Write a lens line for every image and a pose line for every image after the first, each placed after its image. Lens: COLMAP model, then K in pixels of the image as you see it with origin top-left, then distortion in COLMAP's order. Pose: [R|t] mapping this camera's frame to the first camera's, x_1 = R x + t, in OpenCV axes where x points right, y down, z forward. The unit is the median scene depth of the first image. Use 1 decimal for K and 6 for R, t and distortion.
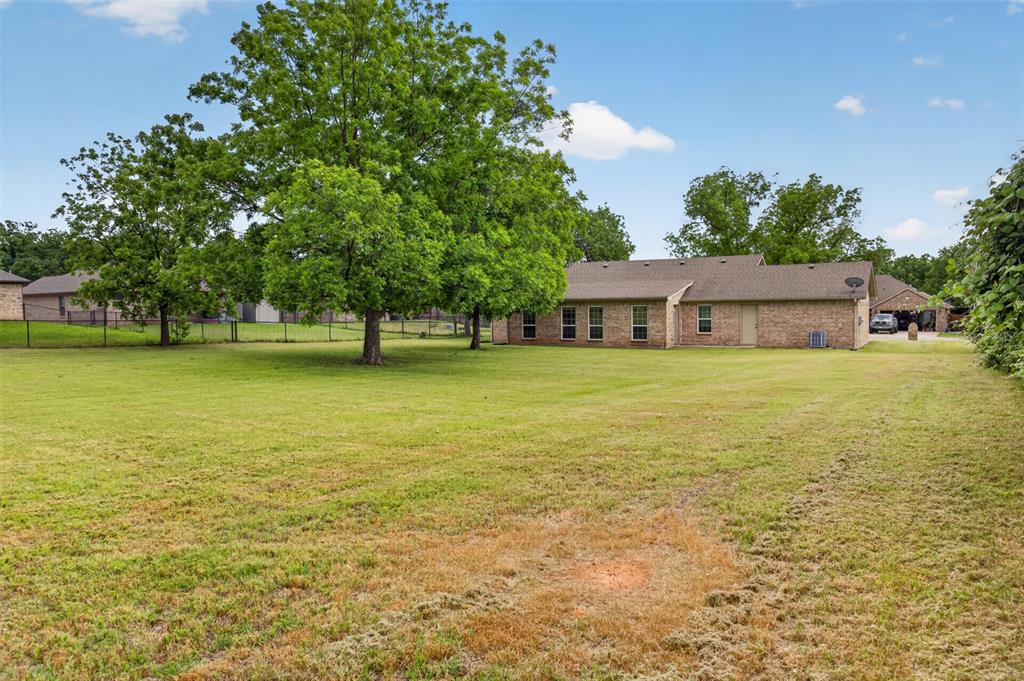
lens RADIAL K [[516.7, 0, 512.0], [0, 516.7, 340.5], [0, 0, 1]] dist [-0.022672, 0.000643]
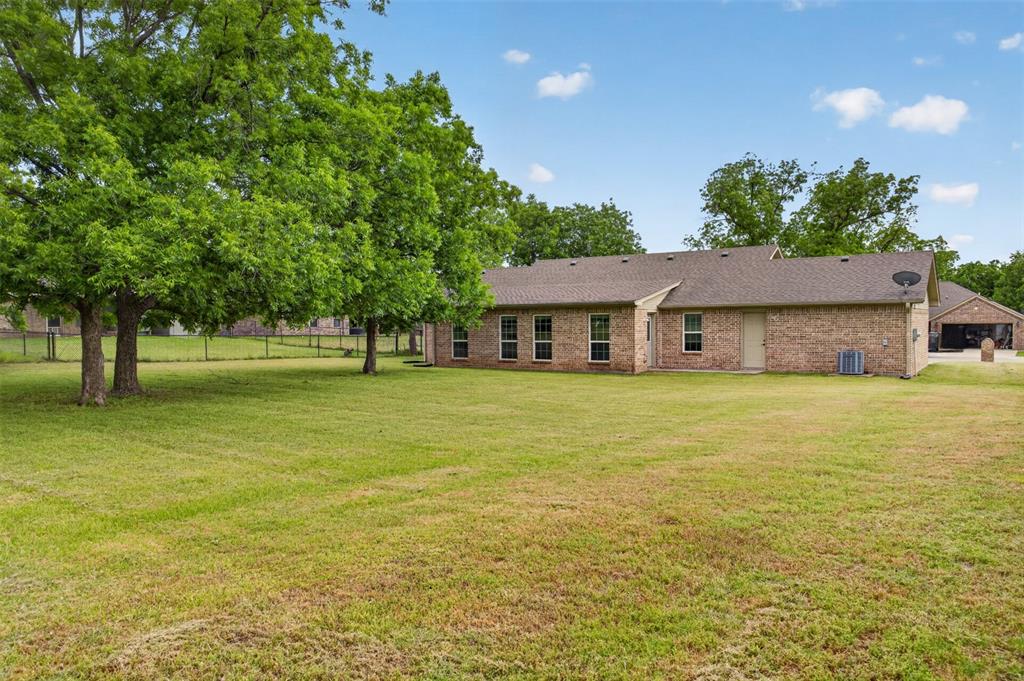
lens RADIAL K [[565.3, 0, 512.5], [0, 565.3, 350.5], [0, 0, 1]] dist [-0.001693, -0.000815]
pose [[0.999703, 0.003105, -0.024185, 0.138627], [-0.003386, 0.999927, -0.011584, -0.006590], [0.024148, 0.011662, 0.999640, 0.200461]]
